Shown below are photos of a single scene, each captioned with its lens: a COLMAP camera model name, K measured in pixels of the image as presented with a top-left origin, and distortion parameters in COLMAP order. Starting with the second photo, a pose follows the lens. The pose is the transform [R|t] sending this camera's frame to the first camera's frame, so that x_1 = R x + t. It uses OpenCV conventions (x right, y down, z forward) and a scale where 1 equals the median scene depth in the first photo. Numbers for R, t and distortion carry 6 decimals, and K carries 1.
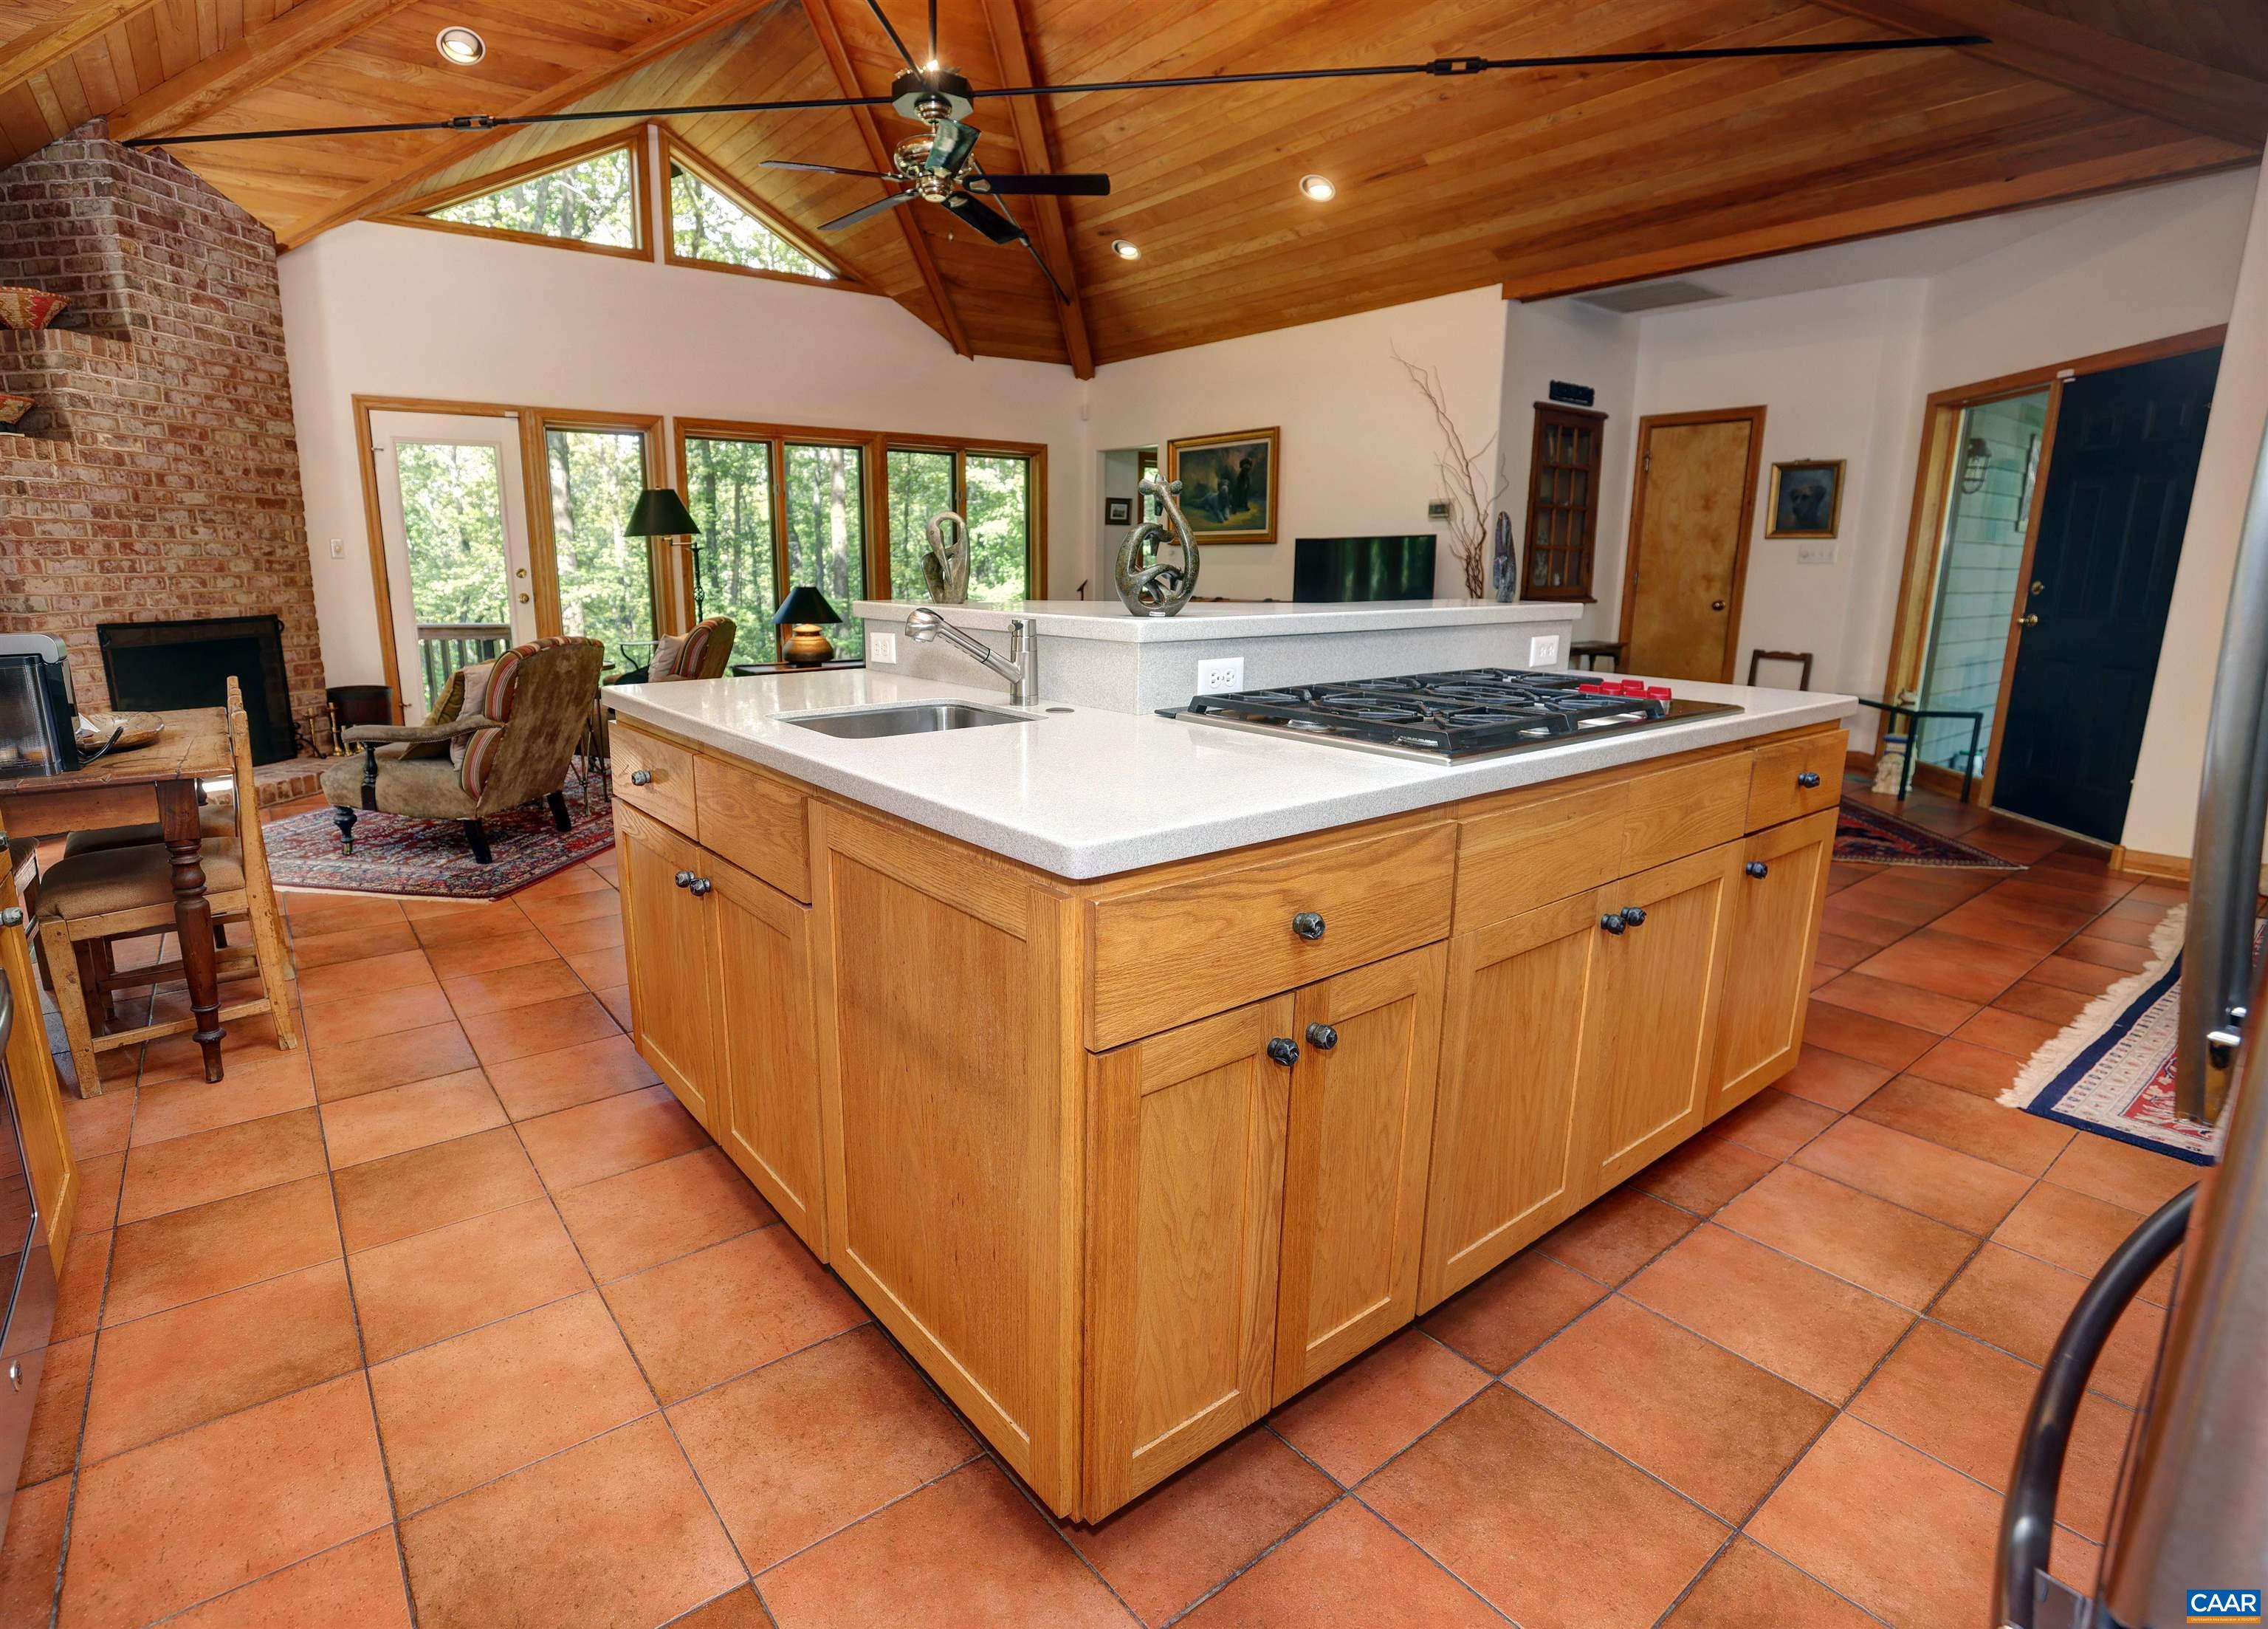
lens RADIAL K [[1112.8, 0, 1055.9], [0, 1112.8, 803.3], [0, 0, 1]] dist [-0.044432, 0.012914]
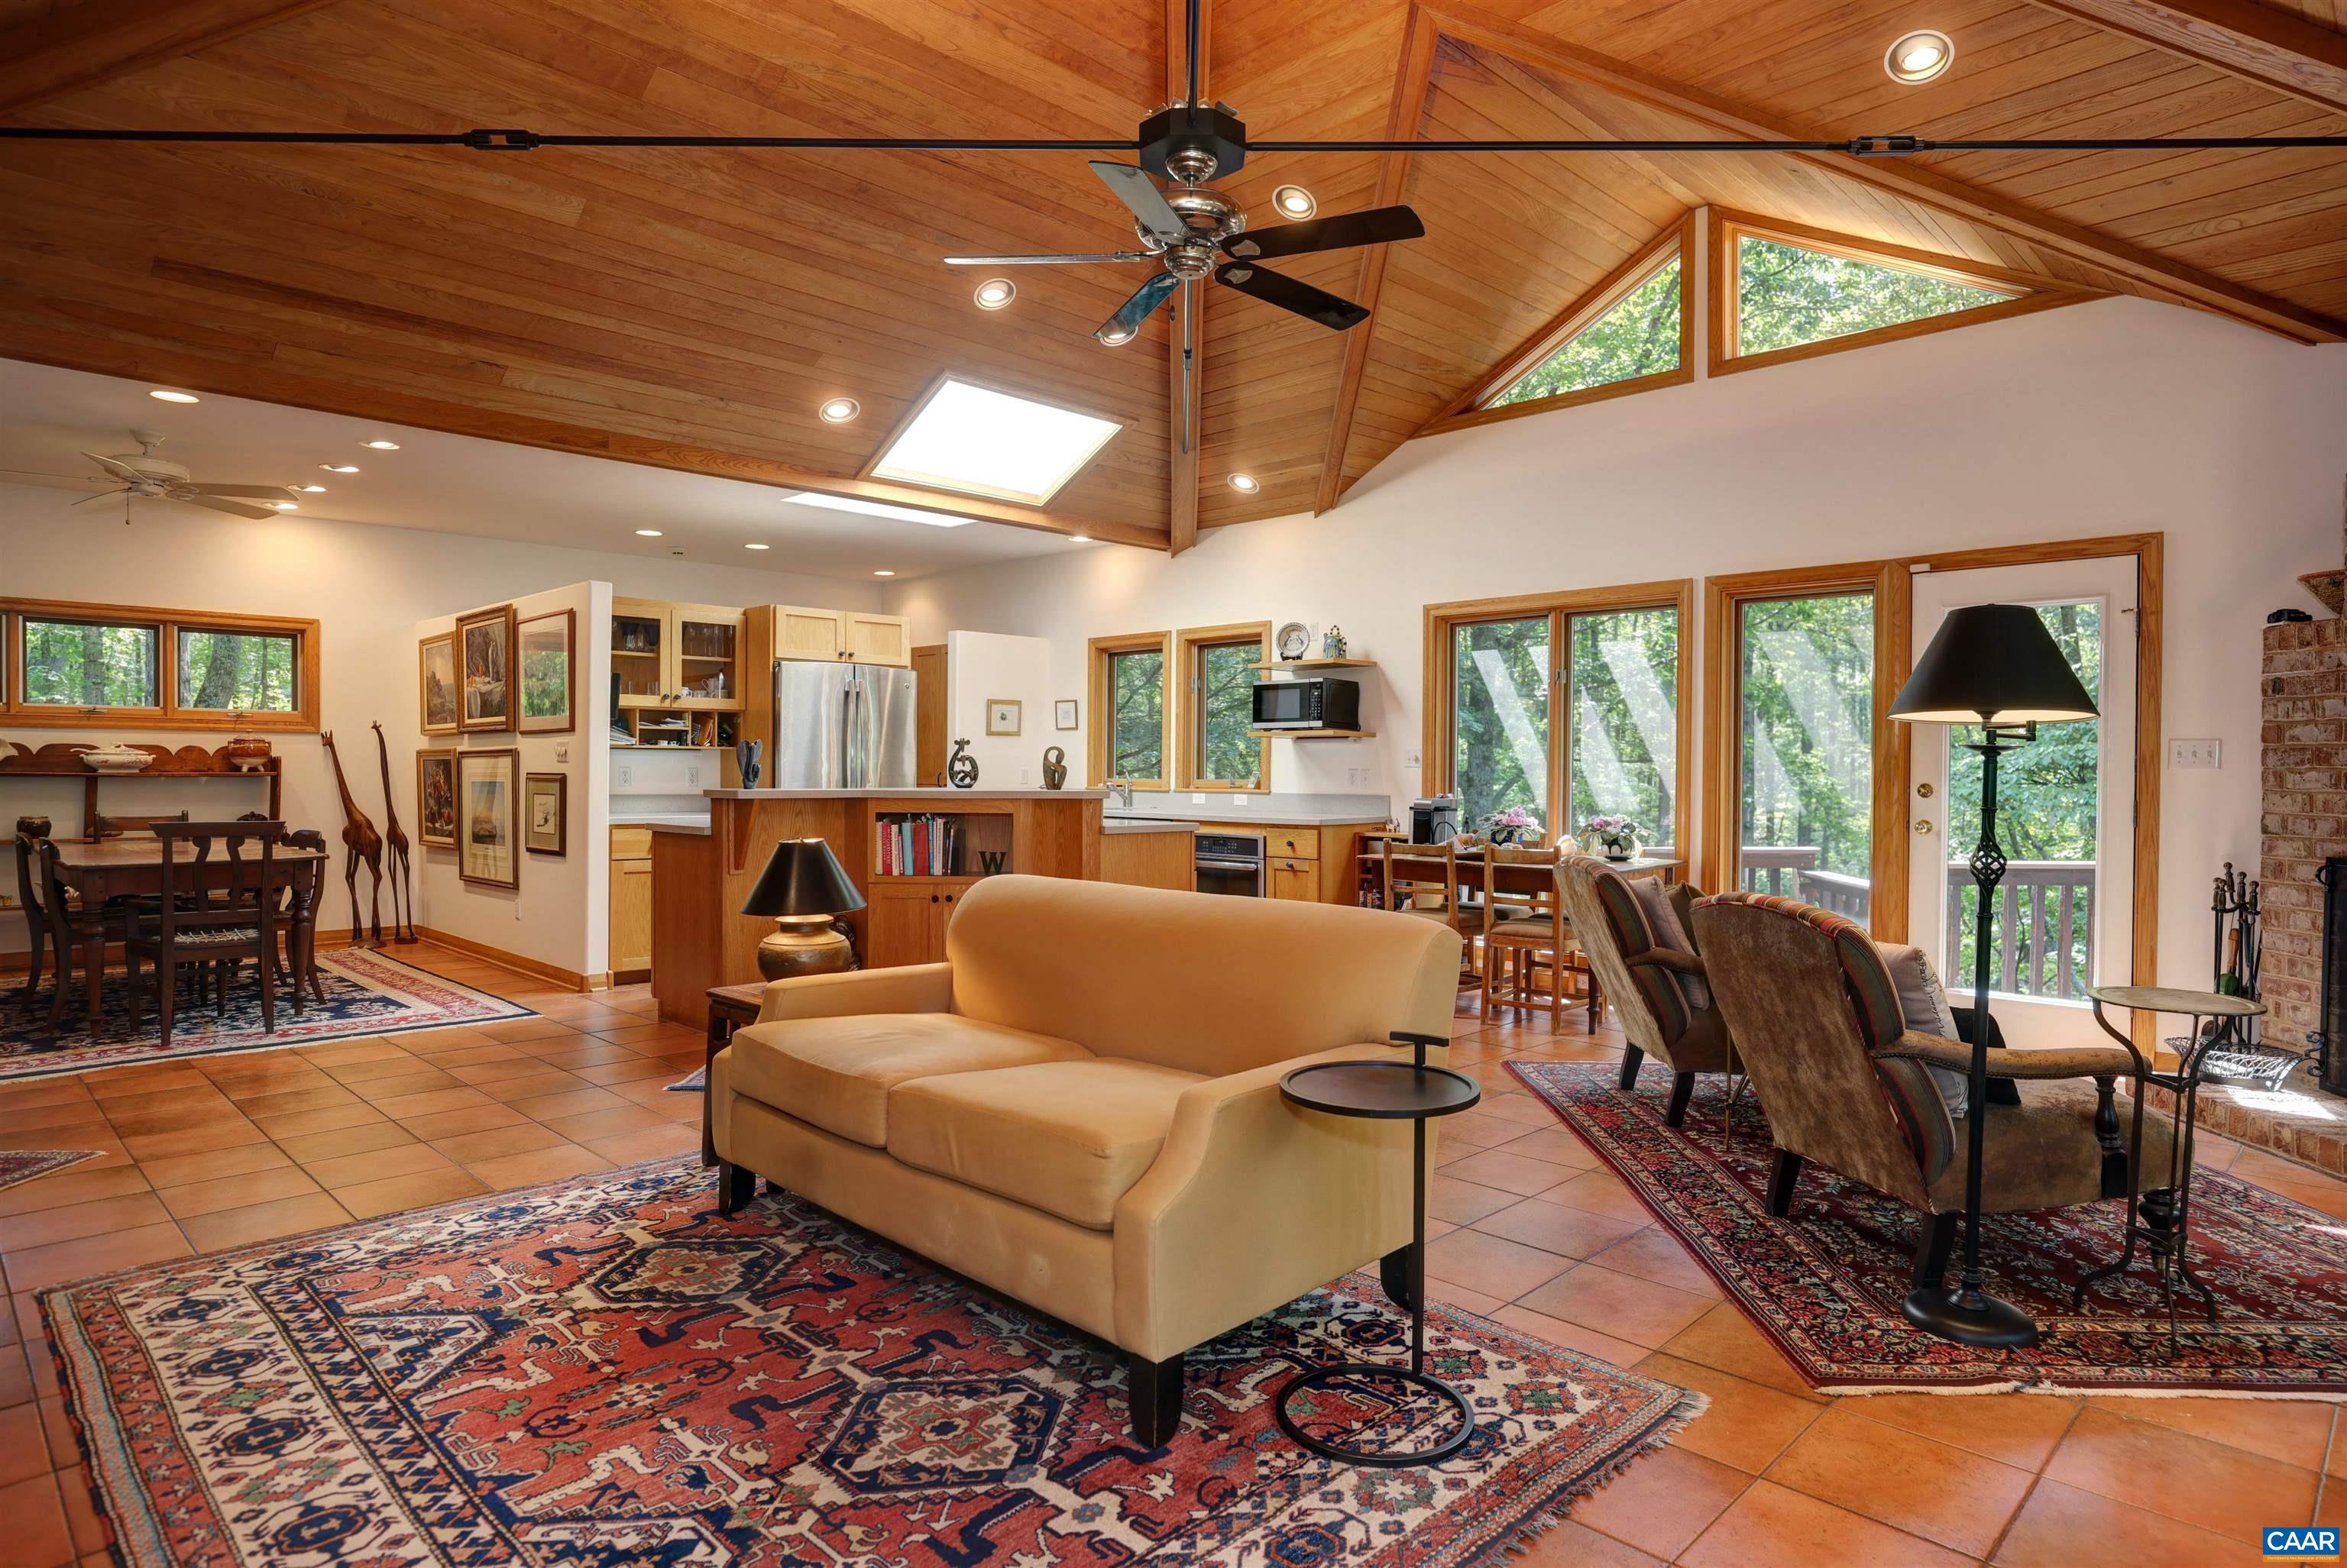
lens RADIAL K [[1307.2, 0, 1172.6], [0, 1307.2, 784.6], [0, 0, 1]] dist [-0.021828, 0.011280]
pose [[-0.989111, -0.006378, -0.147033, 0.020075], [-0.039781, 0.973458, 0.225382, -0.334422], [0.141693, 0.228777, -0.963112, 1.515831]]
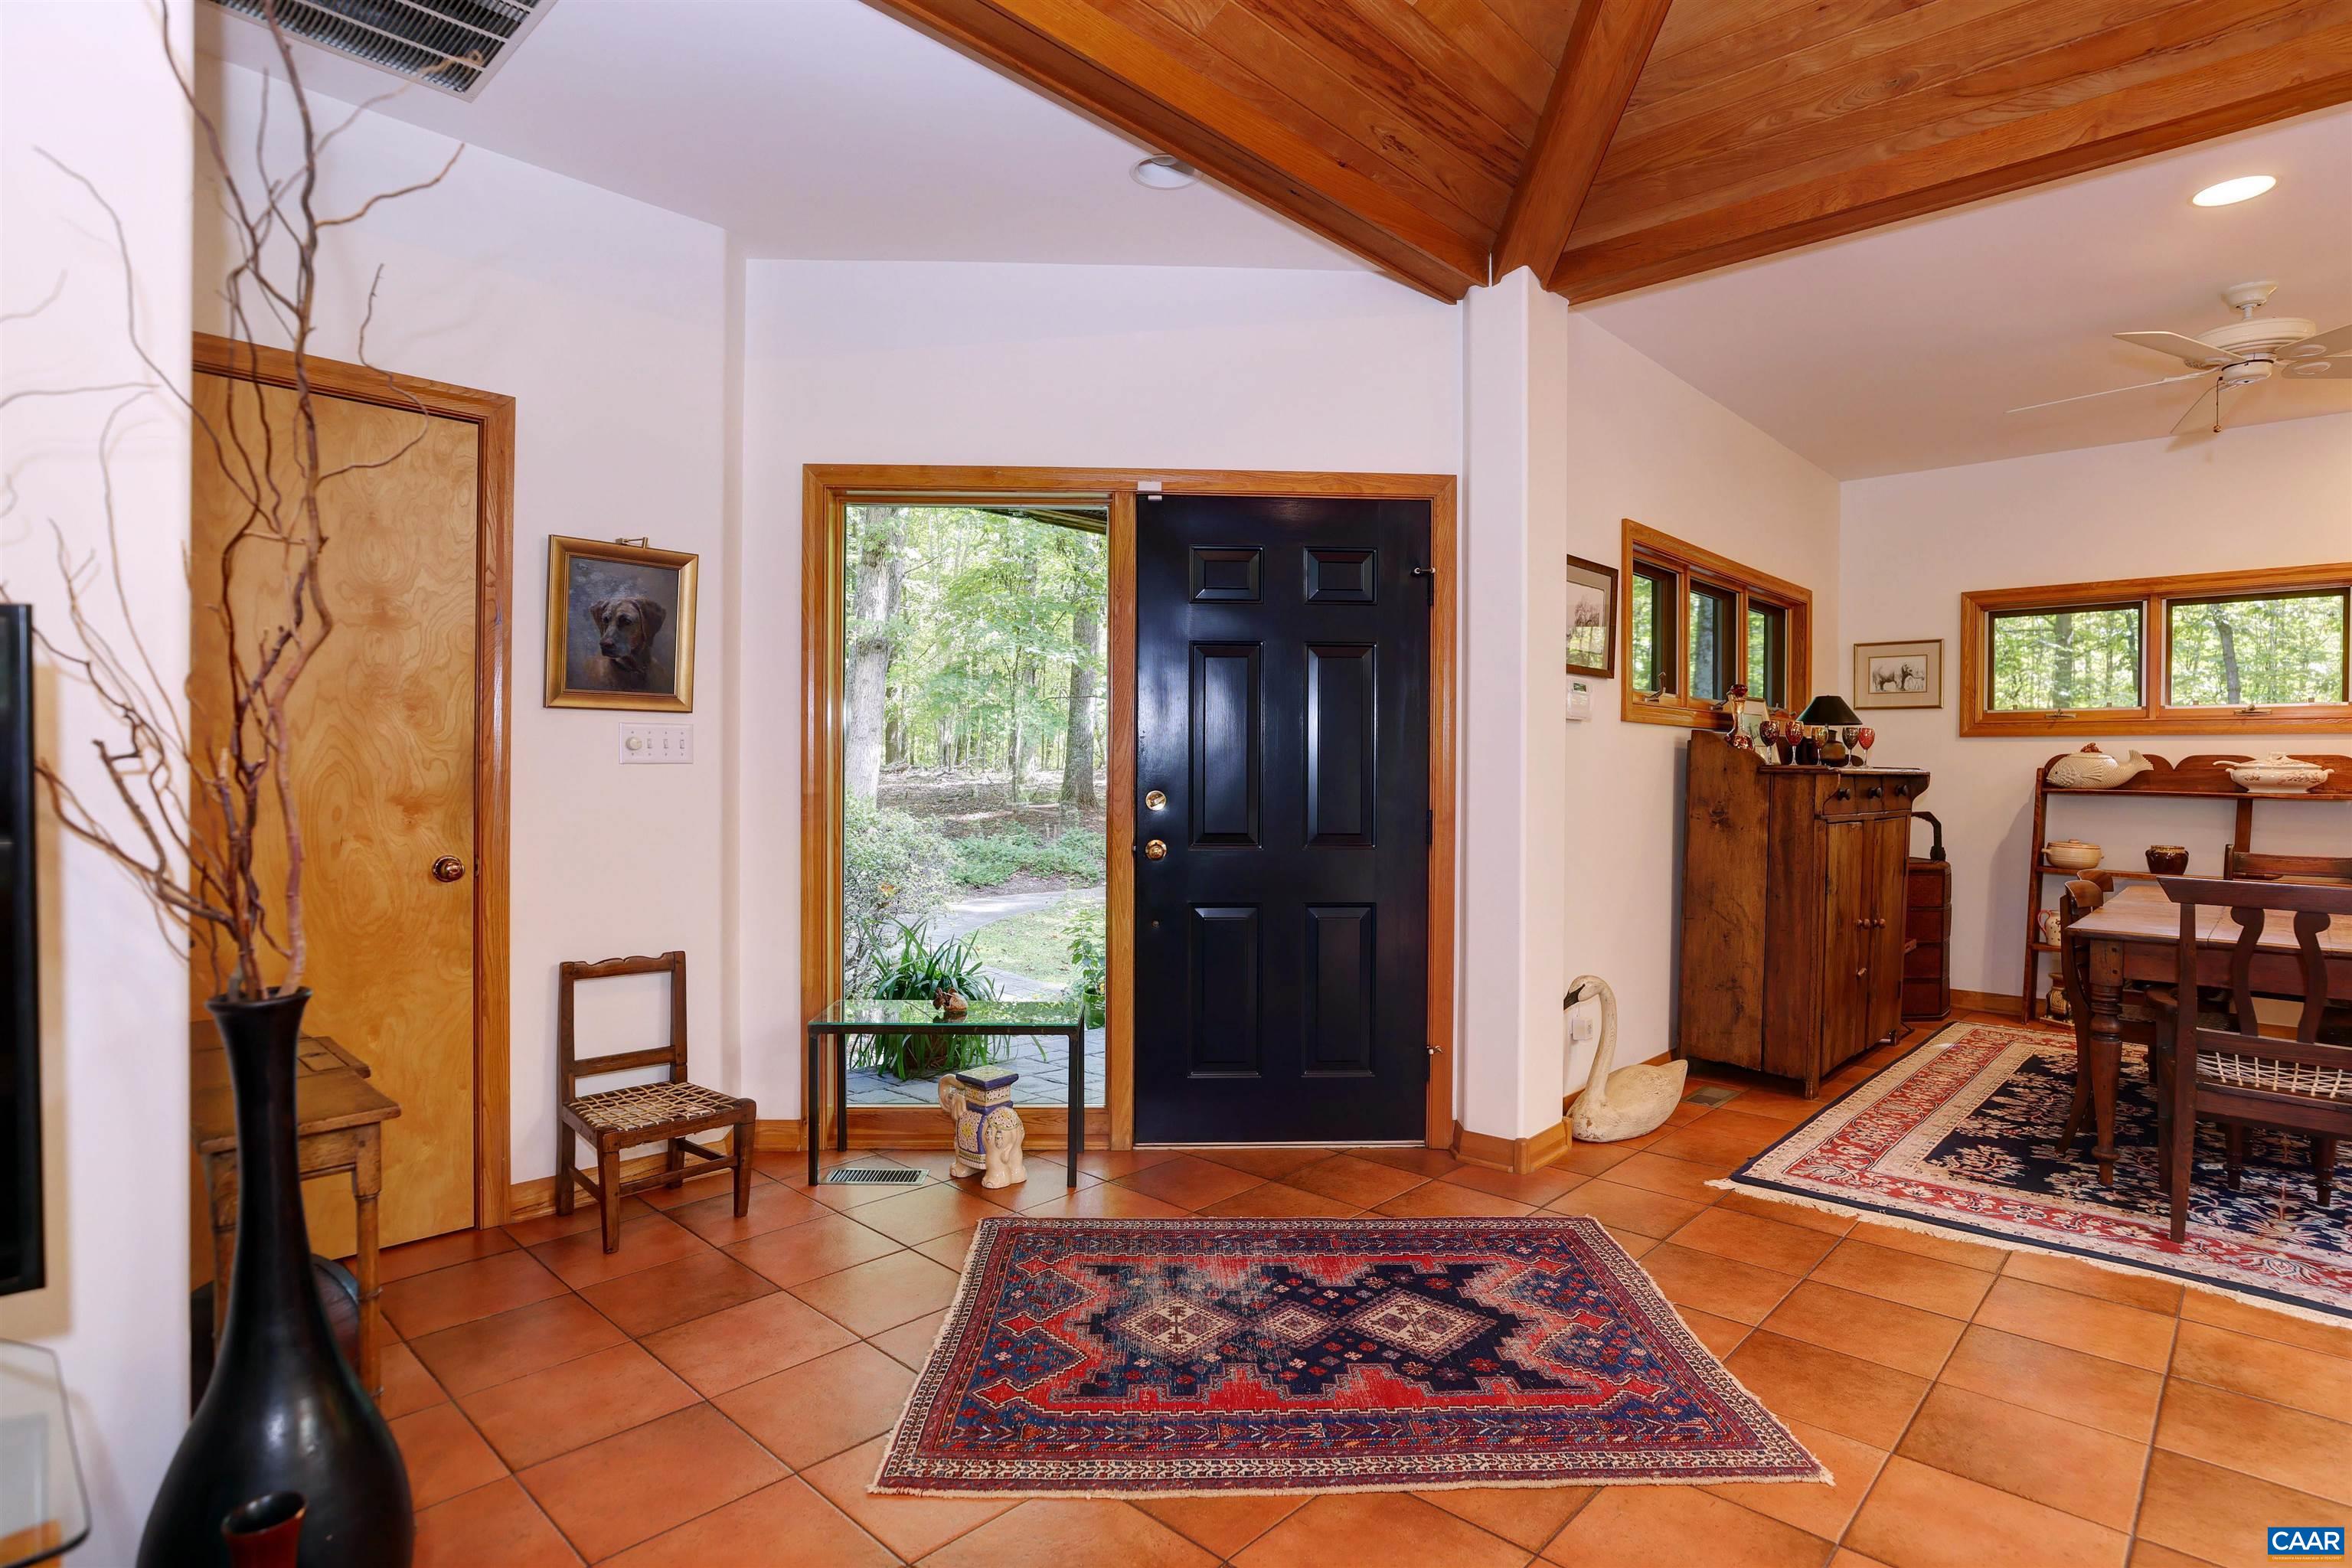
lens RADIAL K [[1195.6, 0, 1200.5], [0, 1195.6, 775.1], [0, 0, 1]] dist [-0.032454, 0.012052]
pose [[-0.184004, -0.011307, 0.982861, 0.175151], [0.202869, 0.977968, 0.049230, -0.223966], [-0.961762, 0.208450, -0.177656, 1.008224]]
